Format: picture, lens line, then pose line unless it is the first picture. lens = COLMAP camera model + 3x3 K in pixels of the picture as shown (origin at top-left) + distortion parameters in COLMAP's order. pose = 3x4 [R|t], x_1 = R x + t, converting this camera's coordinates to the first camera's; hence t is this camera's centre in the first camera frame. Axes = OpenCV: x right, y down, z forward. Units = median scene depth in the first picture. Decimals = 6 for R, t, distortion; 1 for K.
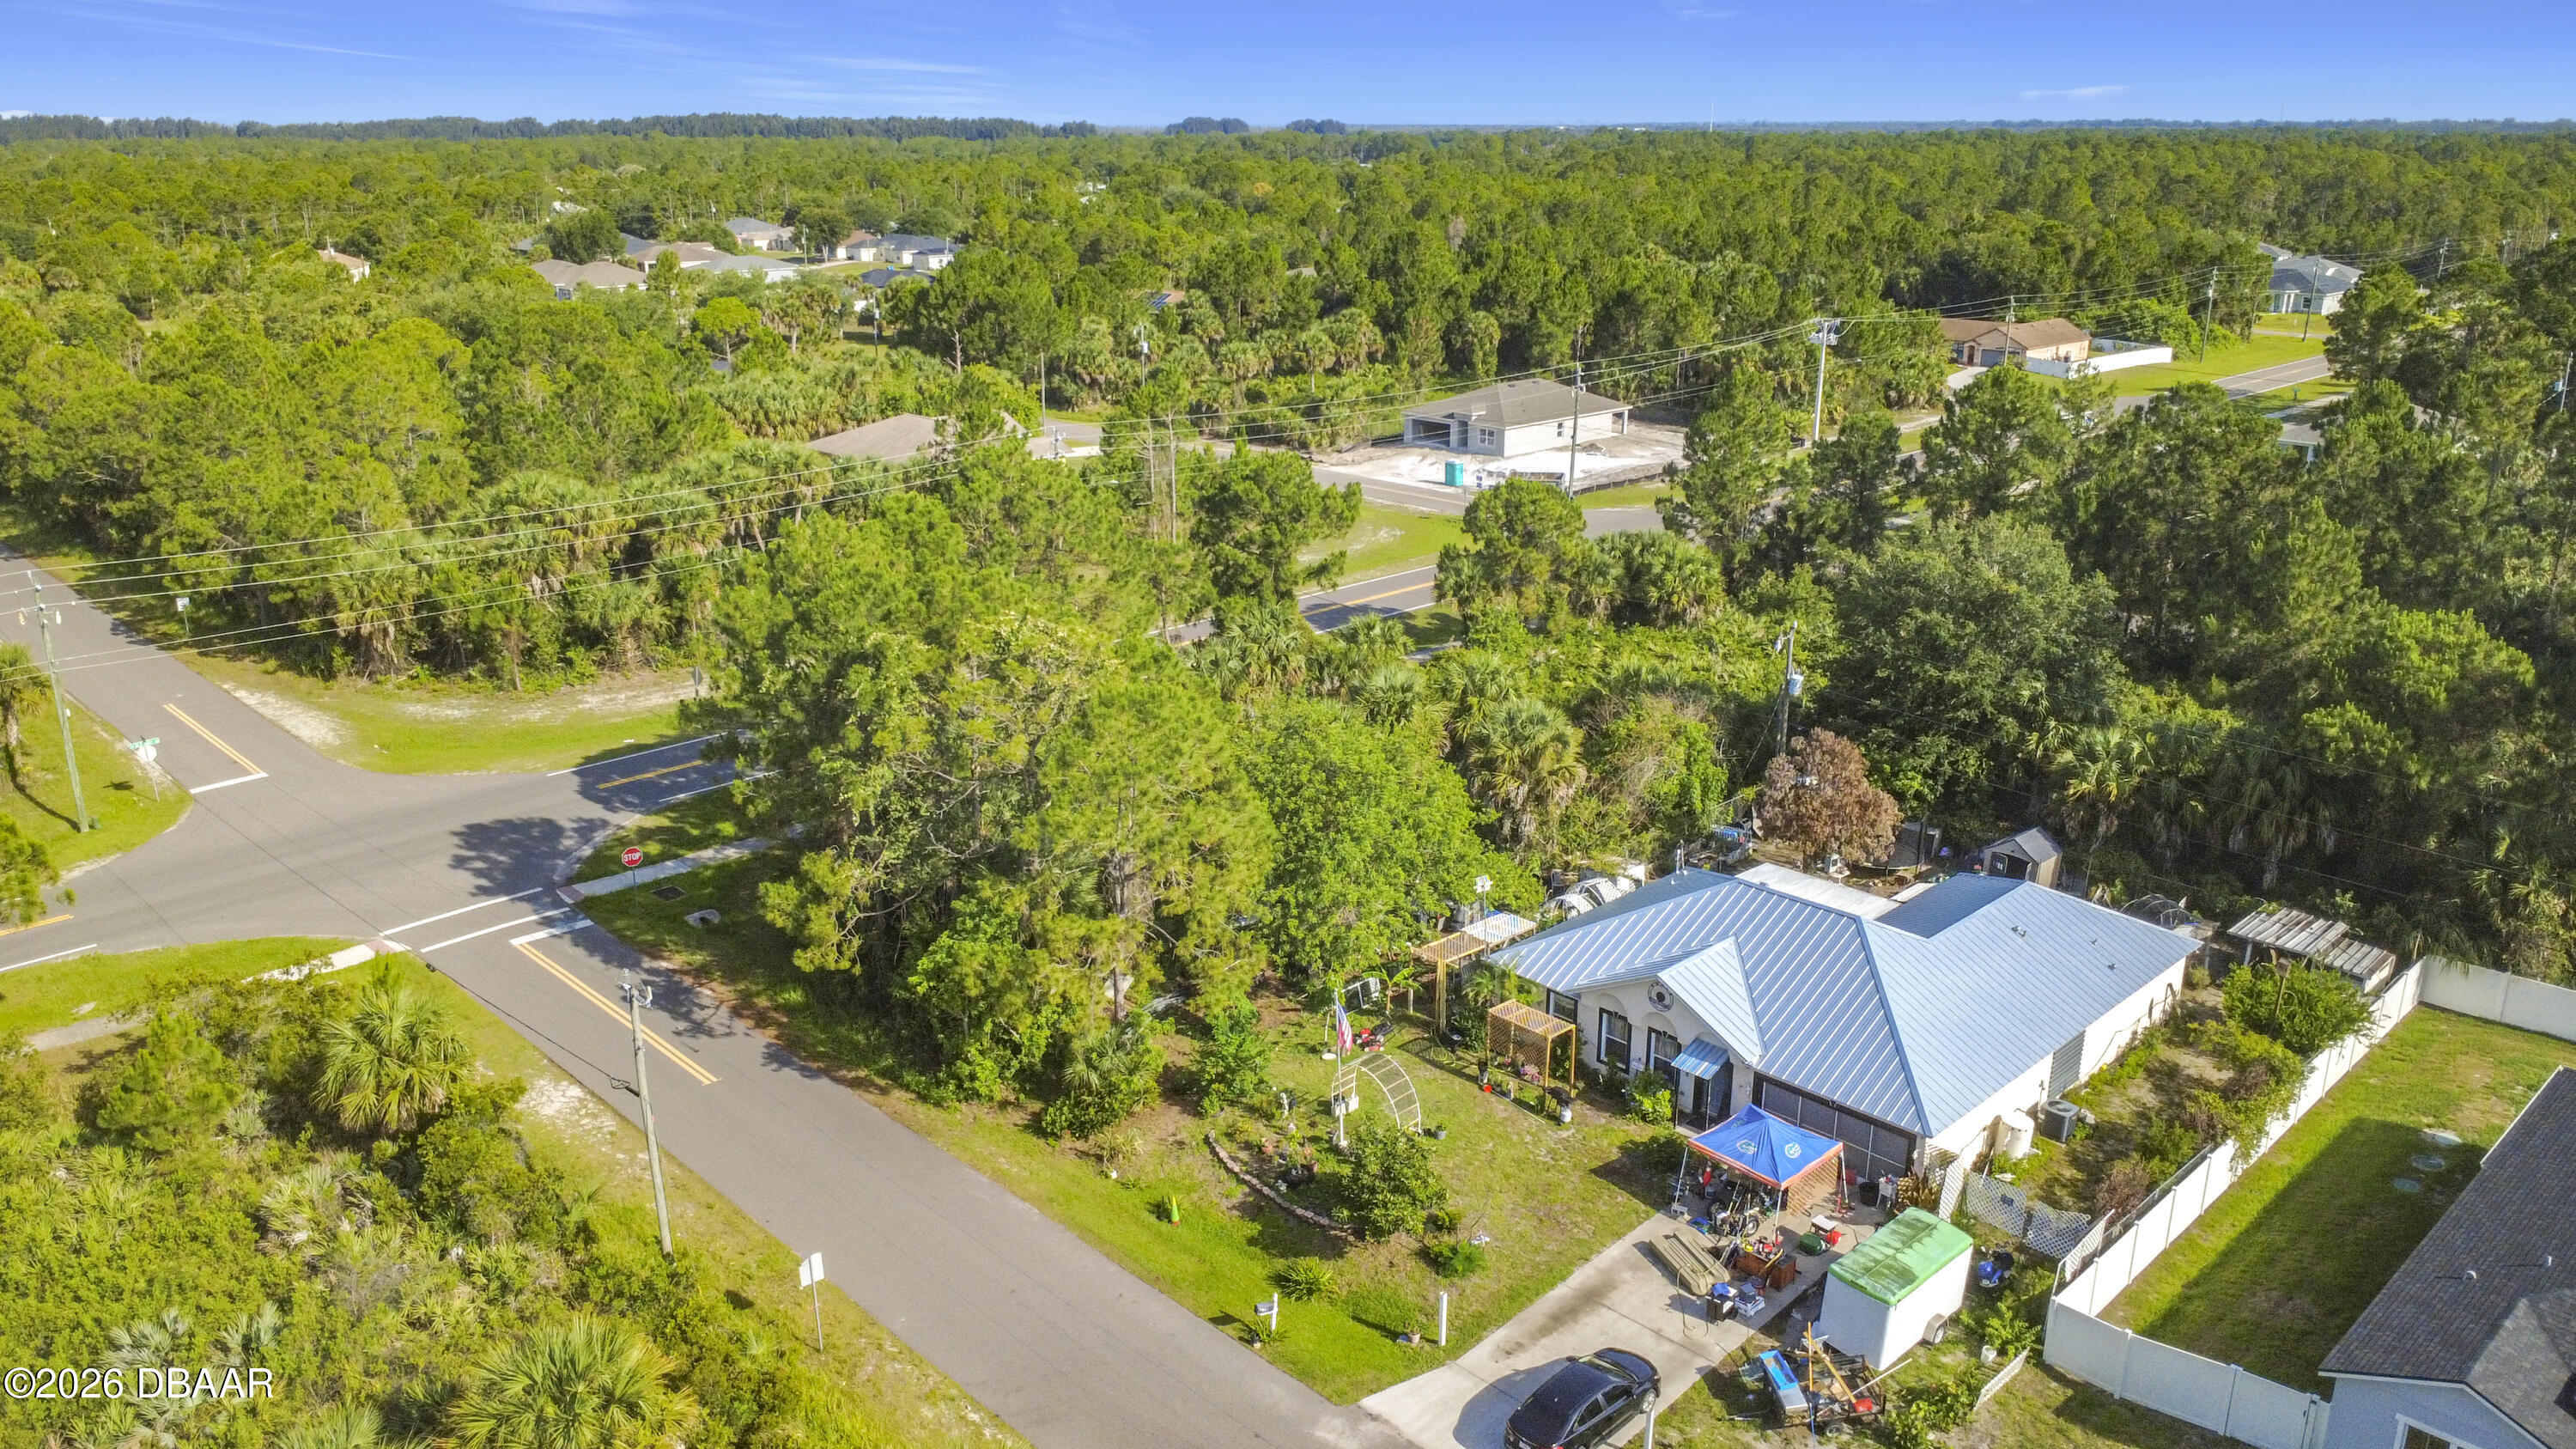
lens RADIAL K [[1901.7, 0, 1286.8], [0, 1901.7, 731.4], [0, 0, 1]] dist [0.002270, -0.002504]
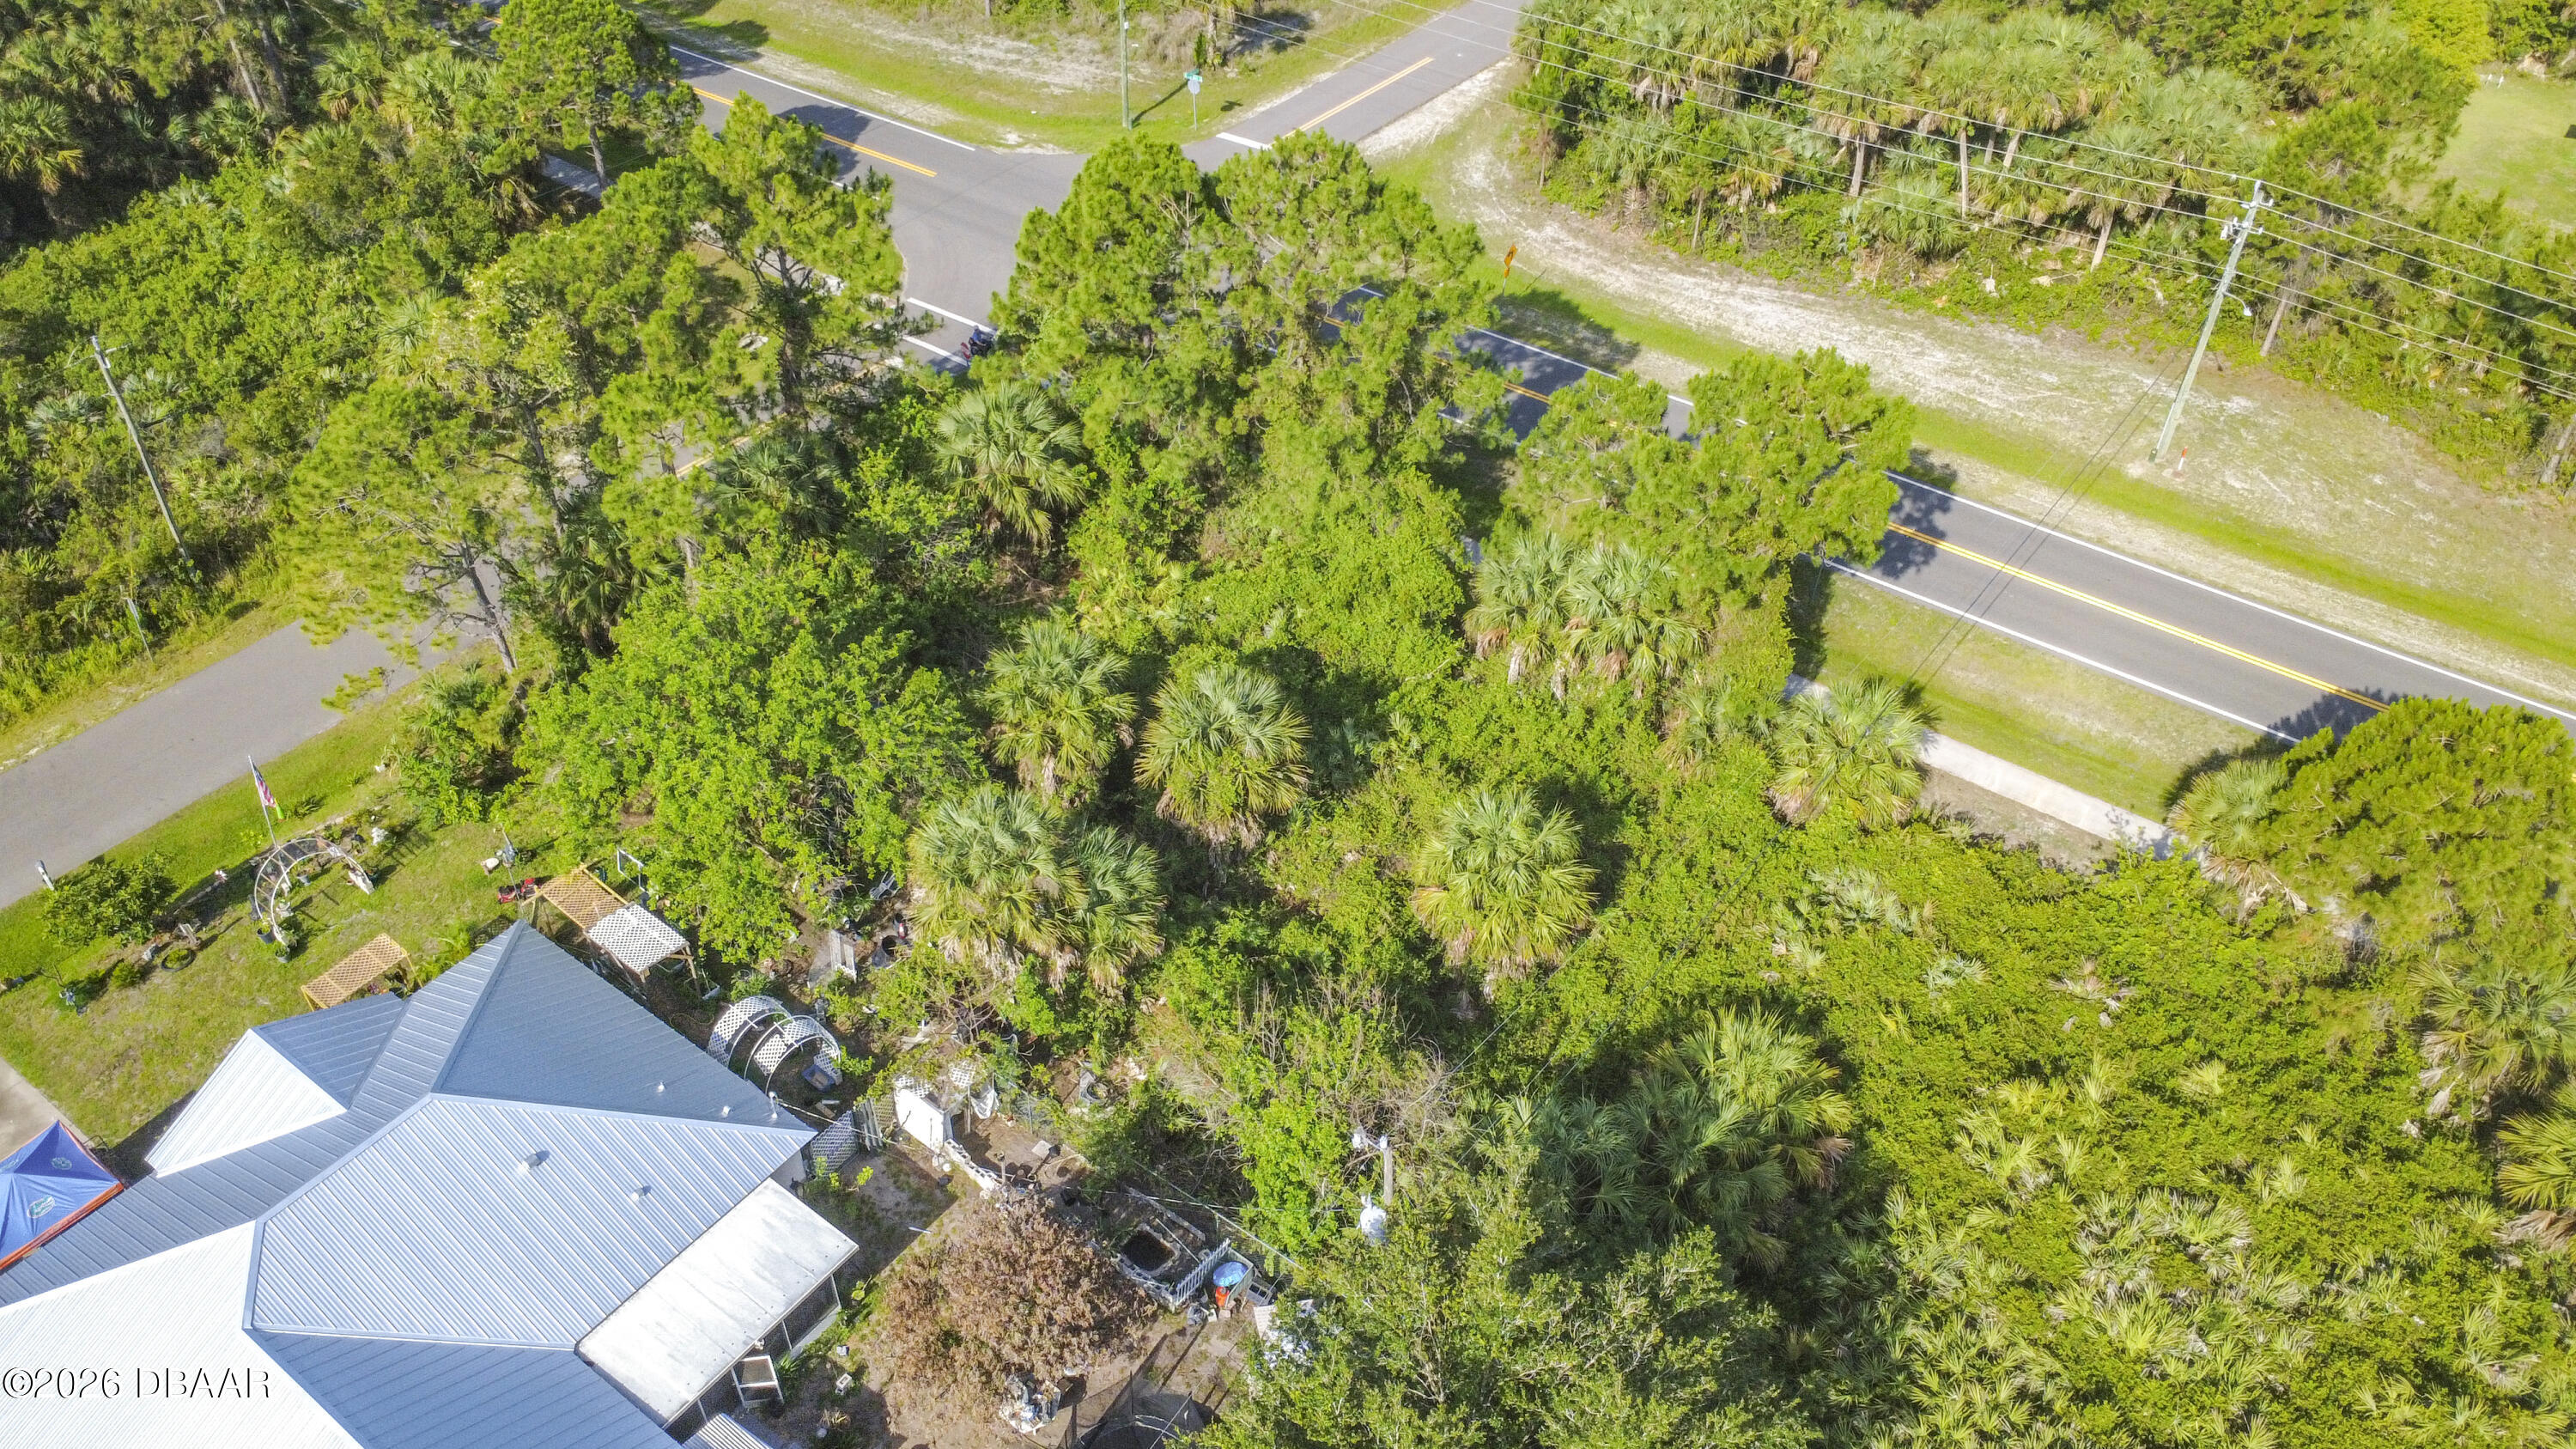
lens RADIAL K [[1871.5, 0, 1285.7], [0, 1871.5, 729.4], [0, 0, 1]] dist [0.001778, -0.001114]
pose [[0.156914, 0.645286, -0.747652, 0.646425], [-0.313044, 0.750491, 0.582036, -0.474337], [0.936686, 0.142718, 0.319766, 0.944694]]
